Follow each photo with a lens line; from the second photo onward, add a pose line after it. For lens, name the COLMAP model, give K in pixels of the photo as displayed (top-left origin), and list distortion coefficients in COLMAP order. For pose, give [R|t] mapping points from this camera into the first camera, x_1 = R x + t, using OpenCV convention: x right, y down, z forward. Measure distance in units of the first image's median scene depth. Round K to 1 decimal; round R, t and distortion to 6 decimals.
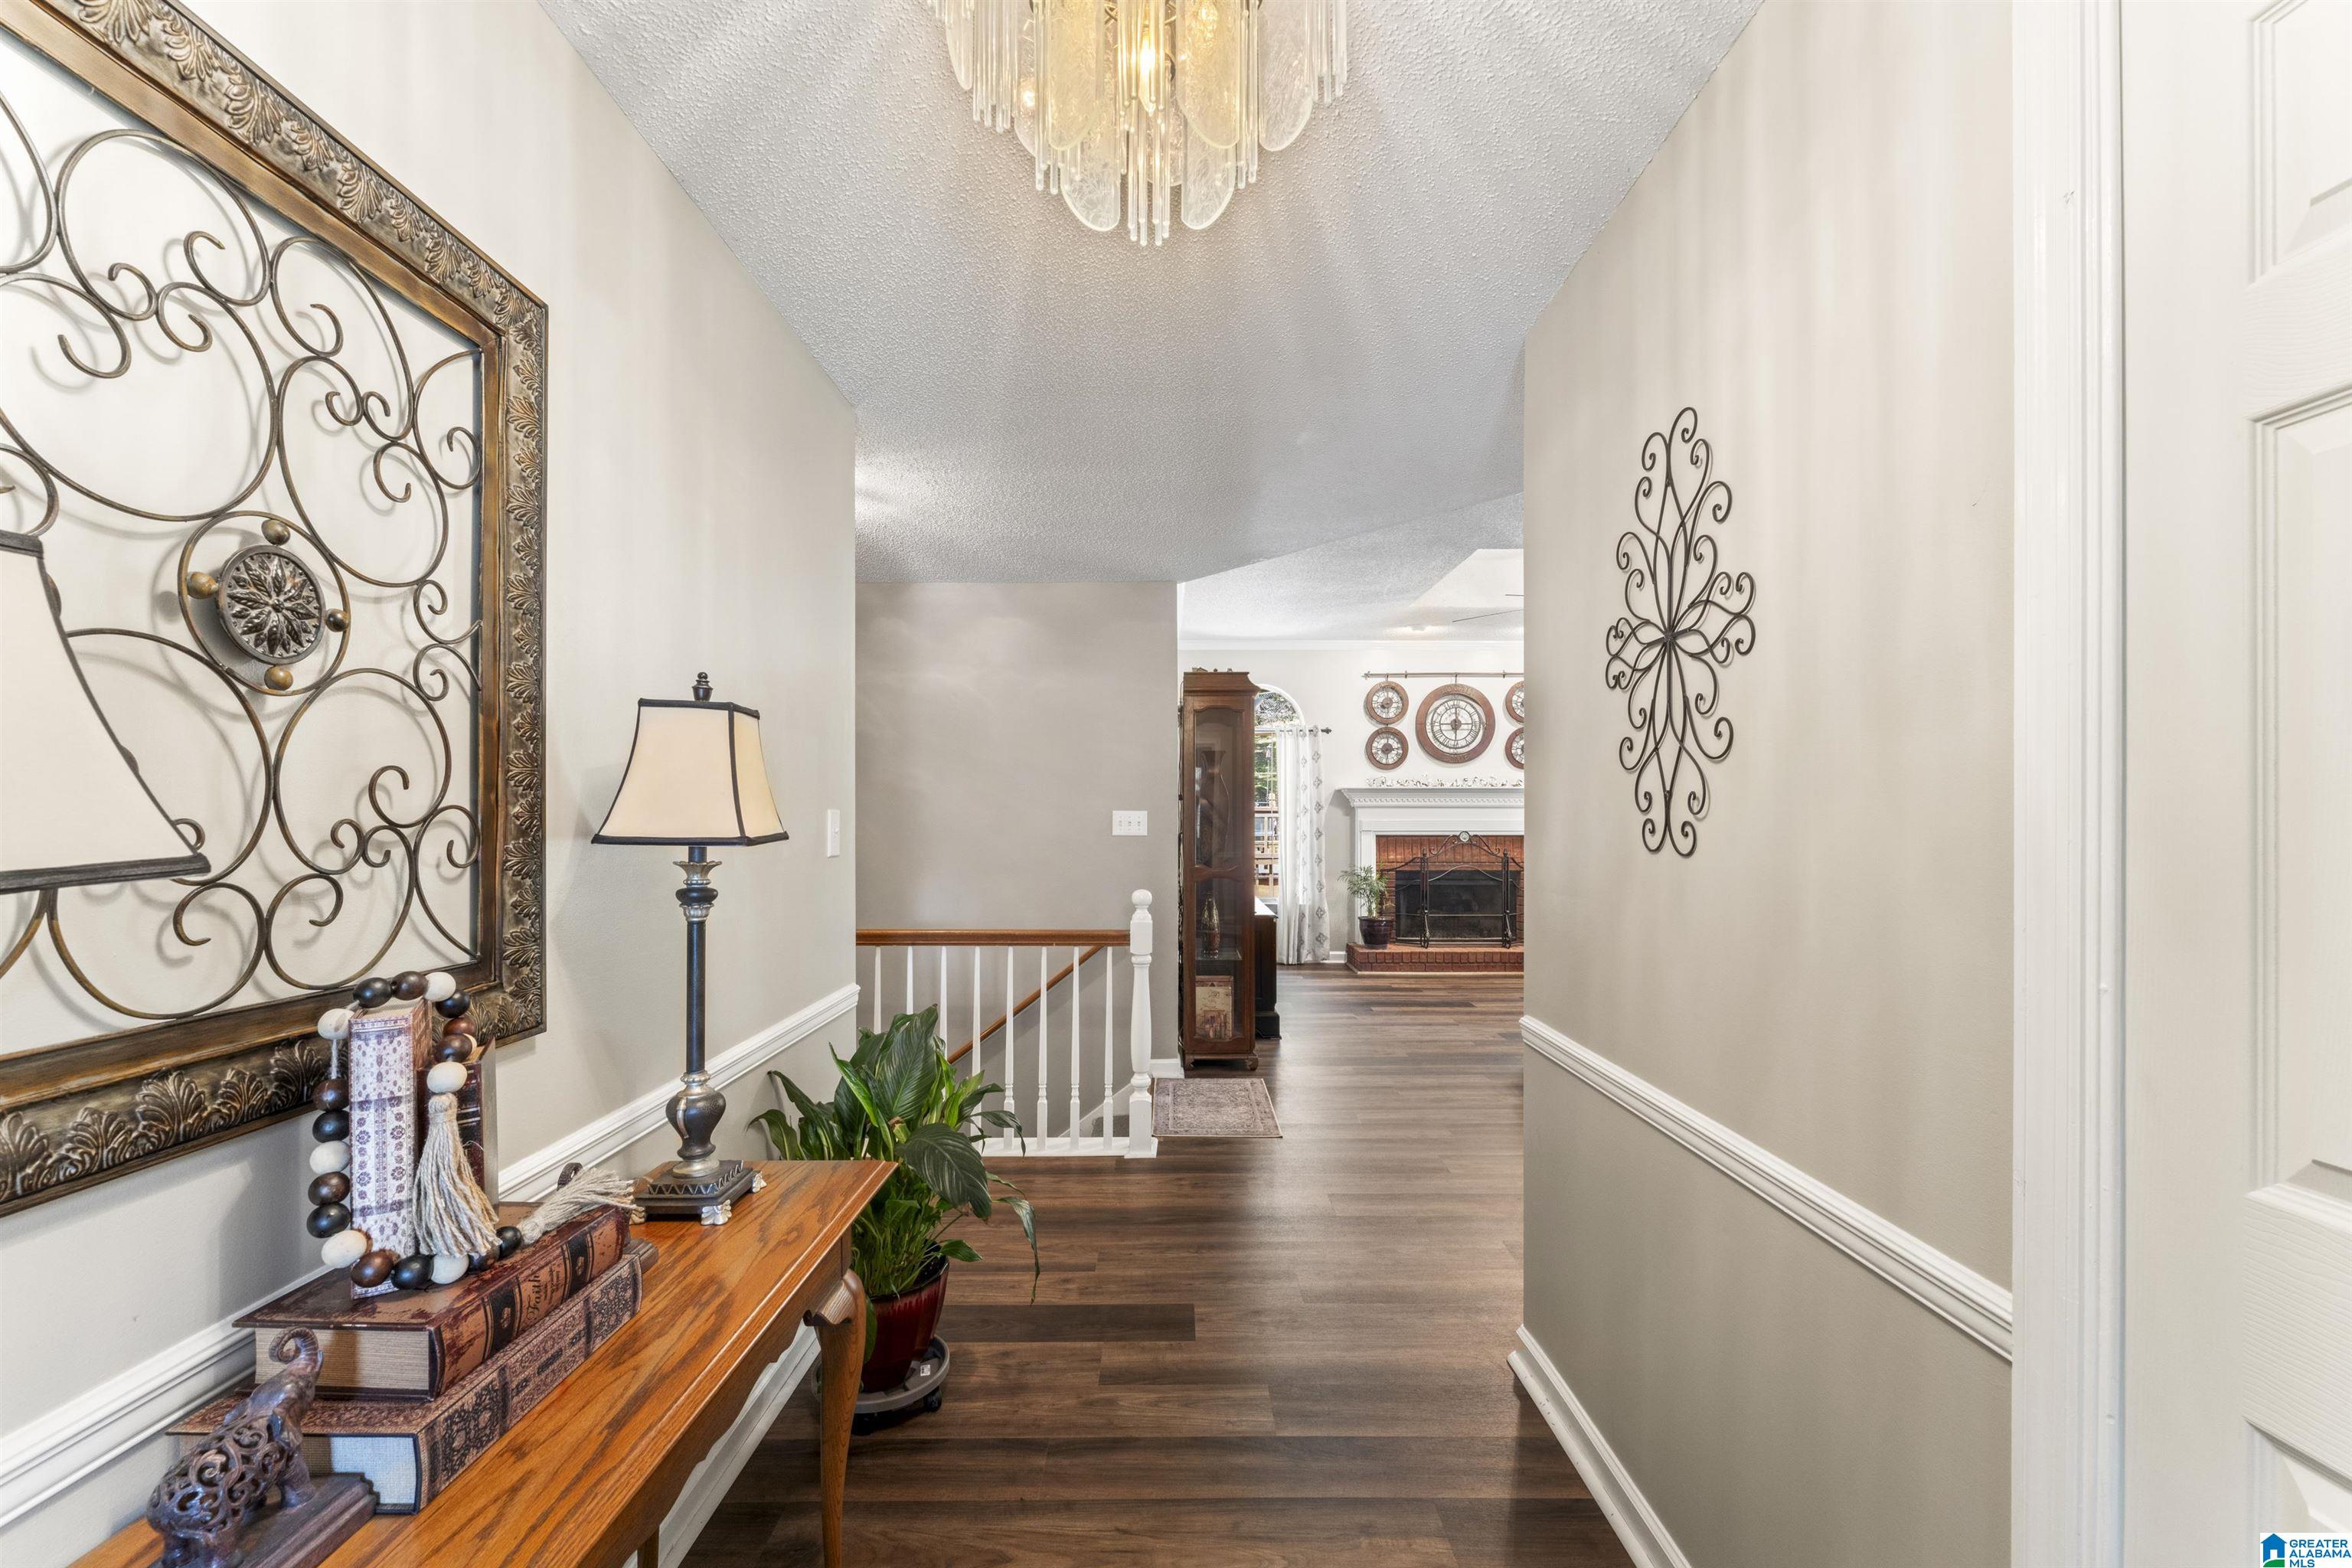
lens RADIAL K [[952.2, 0, 1179.0], [0, 952.2, 802.7], [0, 0, 1]] dist [-0.003111, 0.000064]
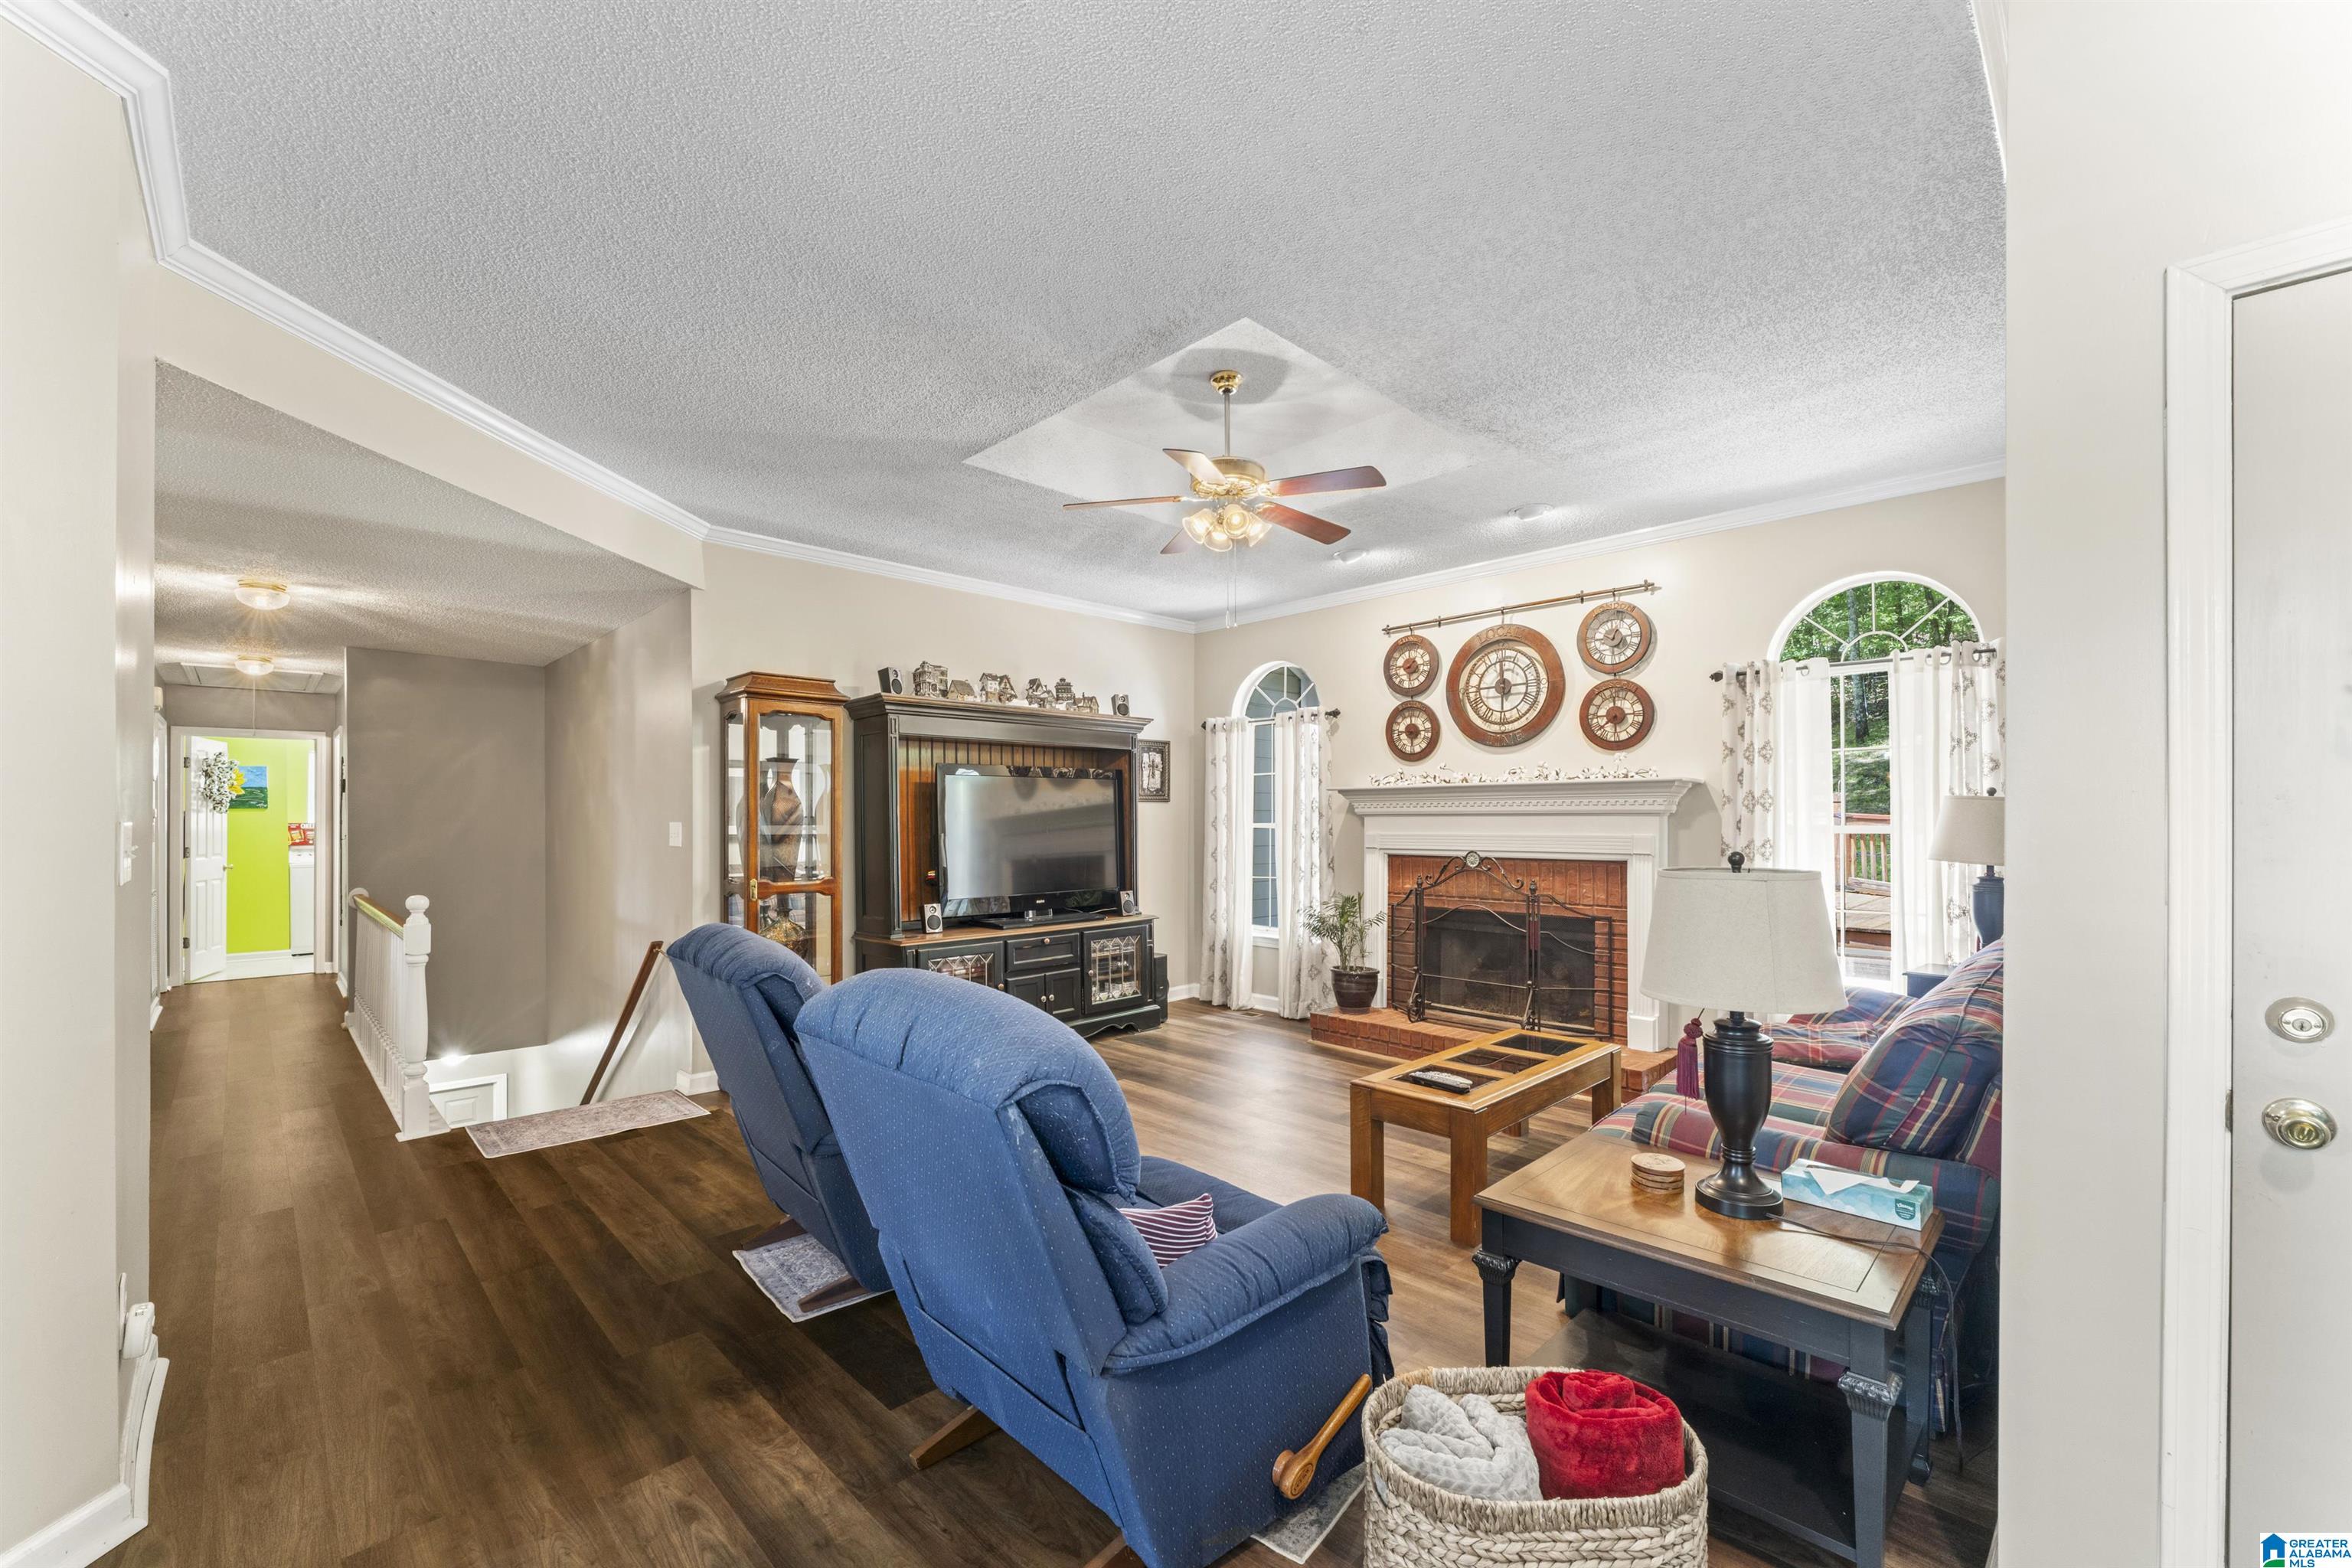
lens RADIAL K [[960.0, 0, 1171.0], [0, 960.0, 822.8], [0, 0, 1]] dist [0.000794, 0.000161]
pose [[0.700399, 0.001053, -0.713751, 0.608845], [0.006310, 0.999951, 0.007667, 0.004222], [0.713724, -0.009873, 0.700358, 0.382678]]
